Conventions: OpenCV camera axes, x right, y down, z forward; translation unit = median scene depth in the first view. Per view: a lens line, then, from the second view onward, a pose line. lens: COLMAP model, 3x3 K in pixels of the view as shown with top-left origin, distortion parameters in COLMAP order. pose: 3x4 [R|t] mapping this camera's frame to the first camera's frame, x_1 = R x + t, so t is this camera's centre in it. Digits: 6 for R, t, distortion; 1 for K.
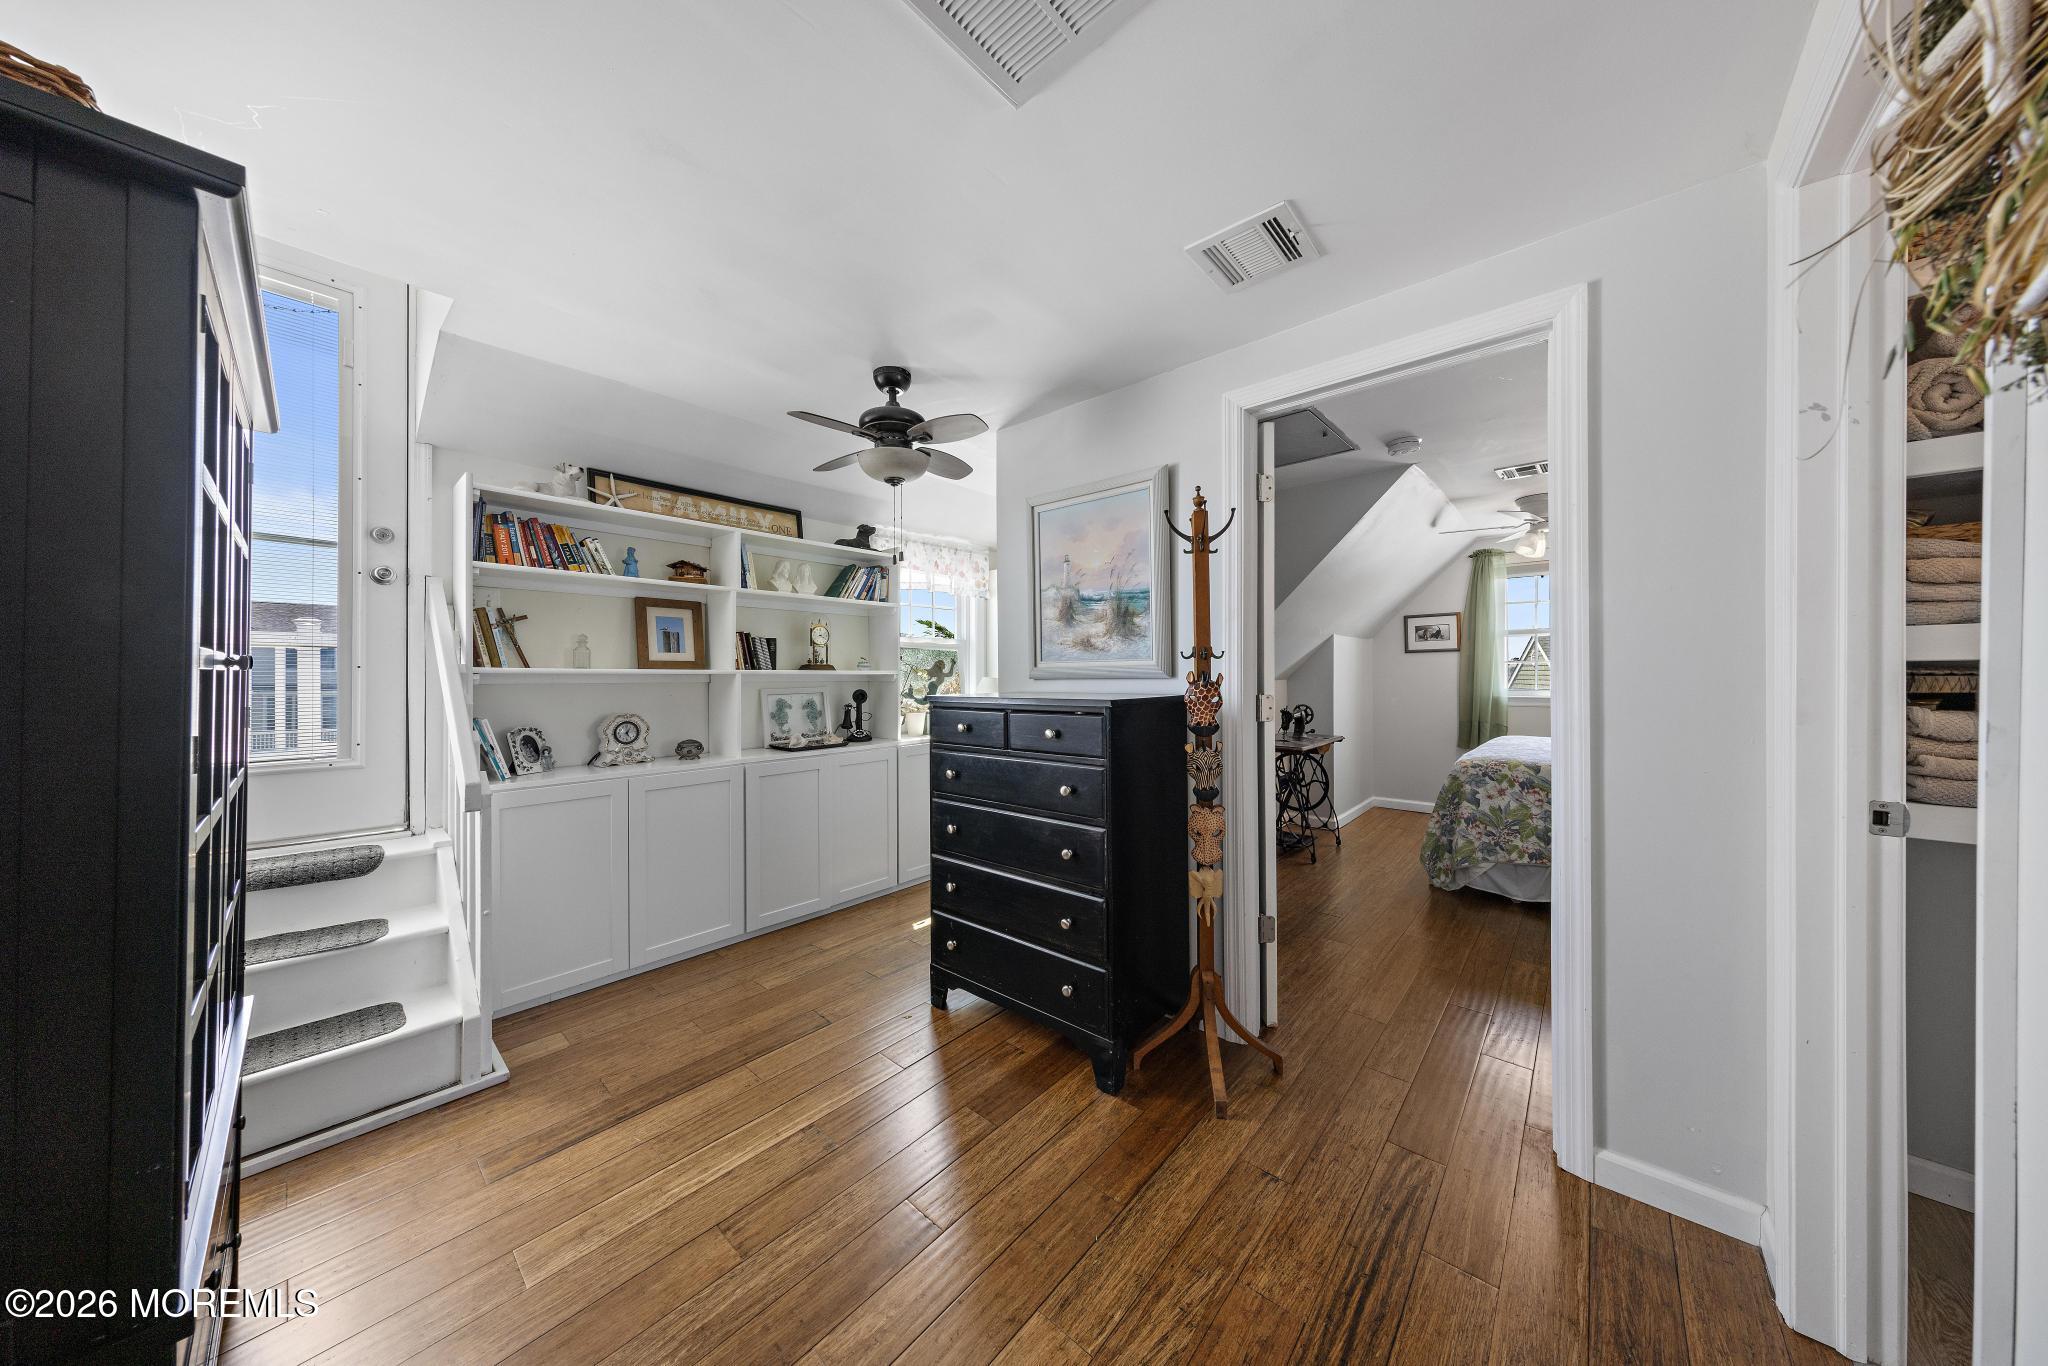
lens RADIAL K [[648.2, 0, 1016.8], [0, 648.2, 675.8], [0, 0, 1]] dist [0.000250, 0.000002]
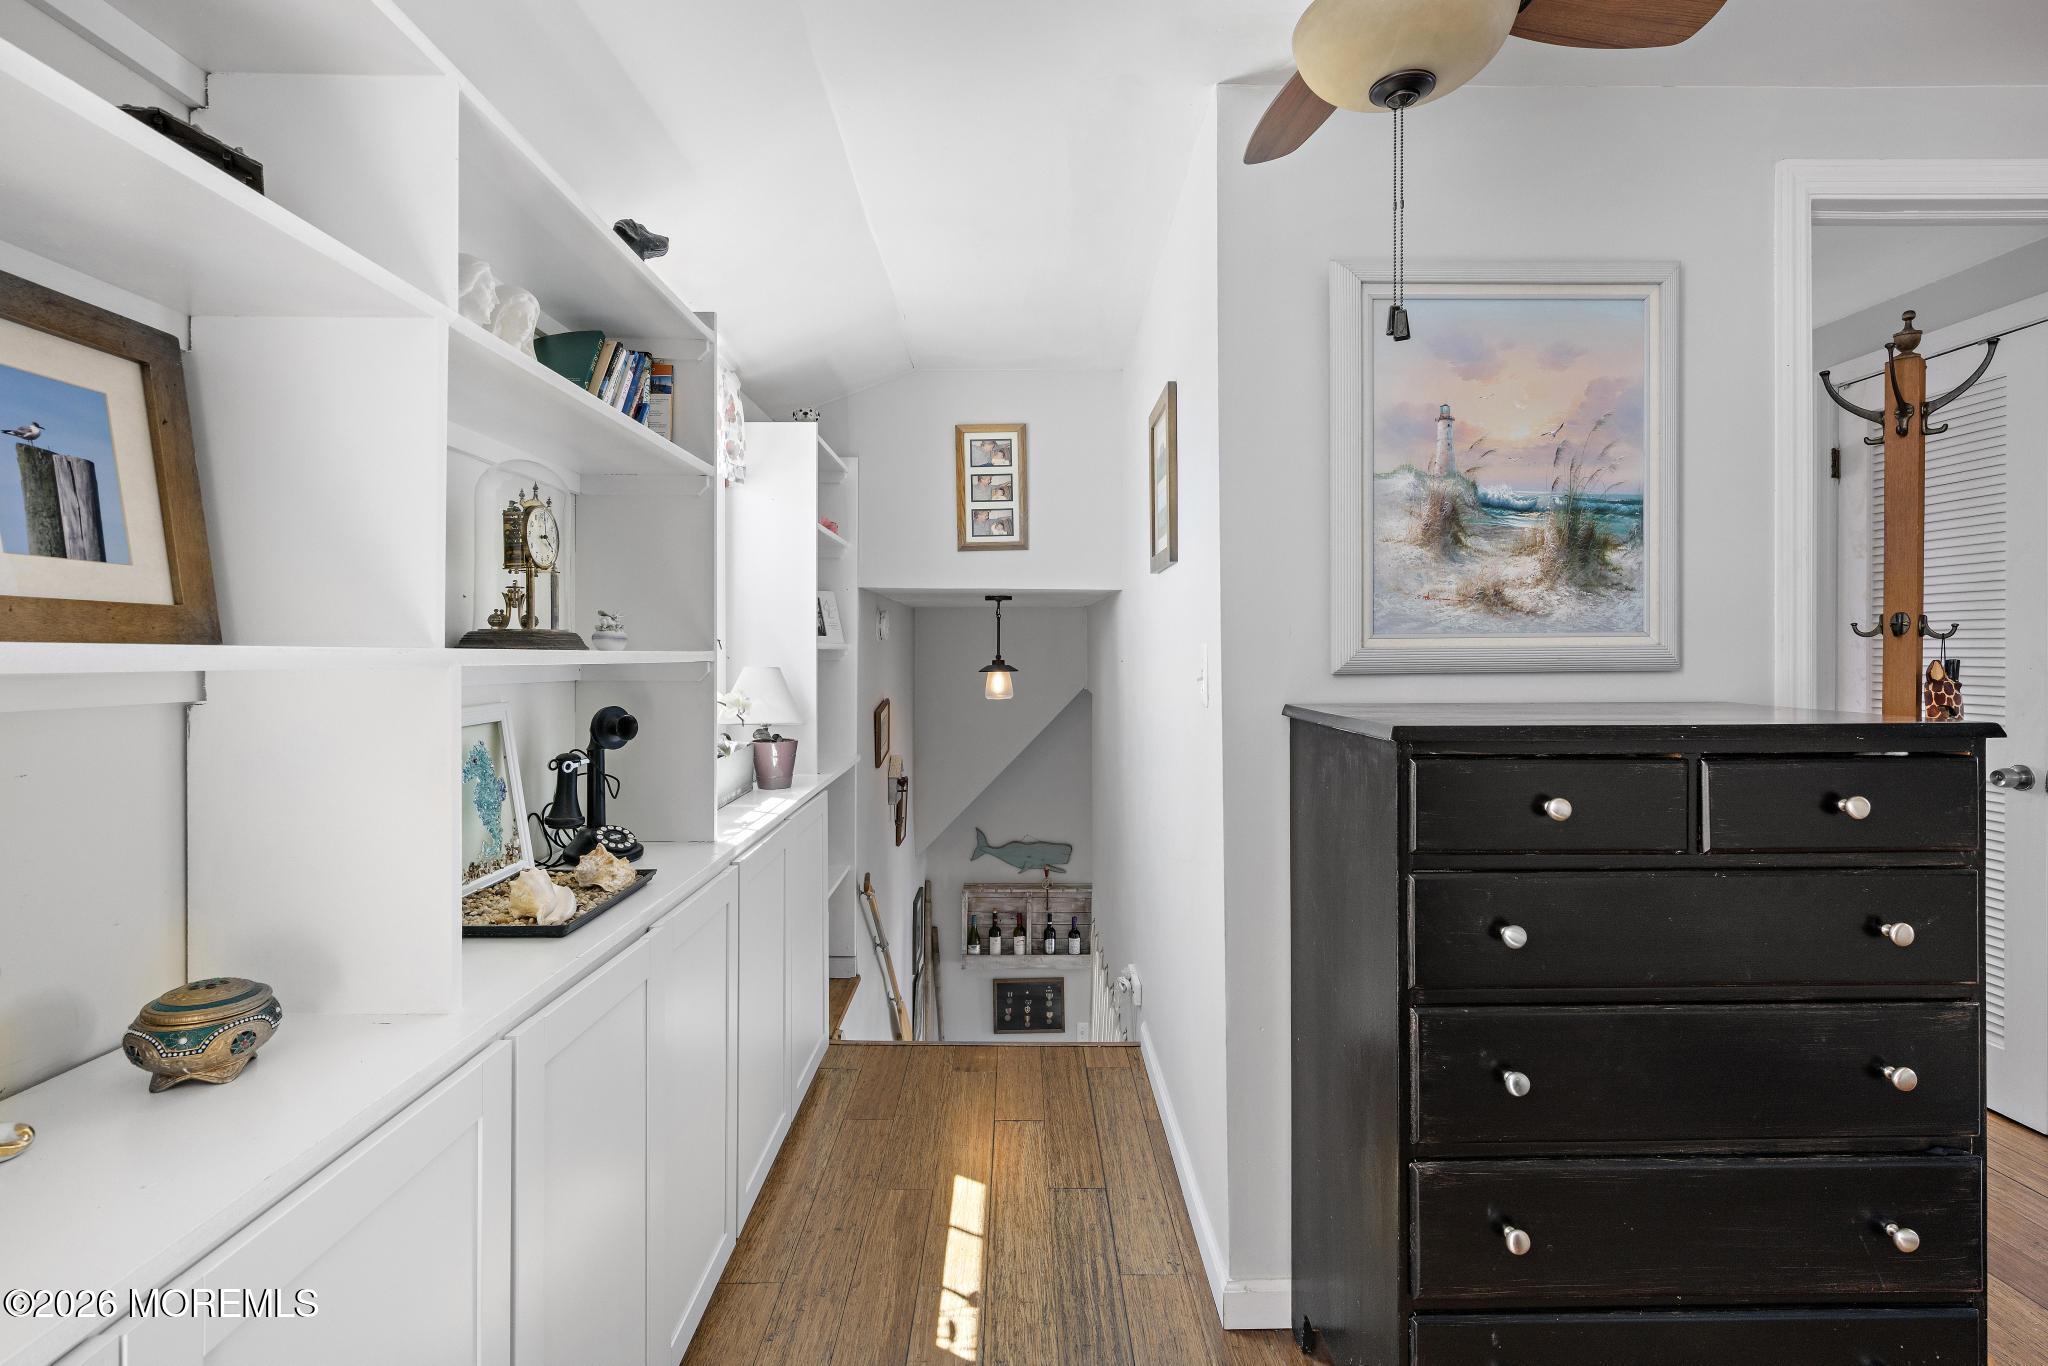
lens RADIAL K [[967.5, 0, 1024.3], [0, 967.5, 651.3], [0, 0, 1]] dist [0.001202, 0.000361]
pose [[0.738555, 0.002929, 0.674187, -0.643858], [-0.000187, 0.999991, -0.004140, -0.008394], [-0.674194, 0.002931, 0.738549, 0.734022]]
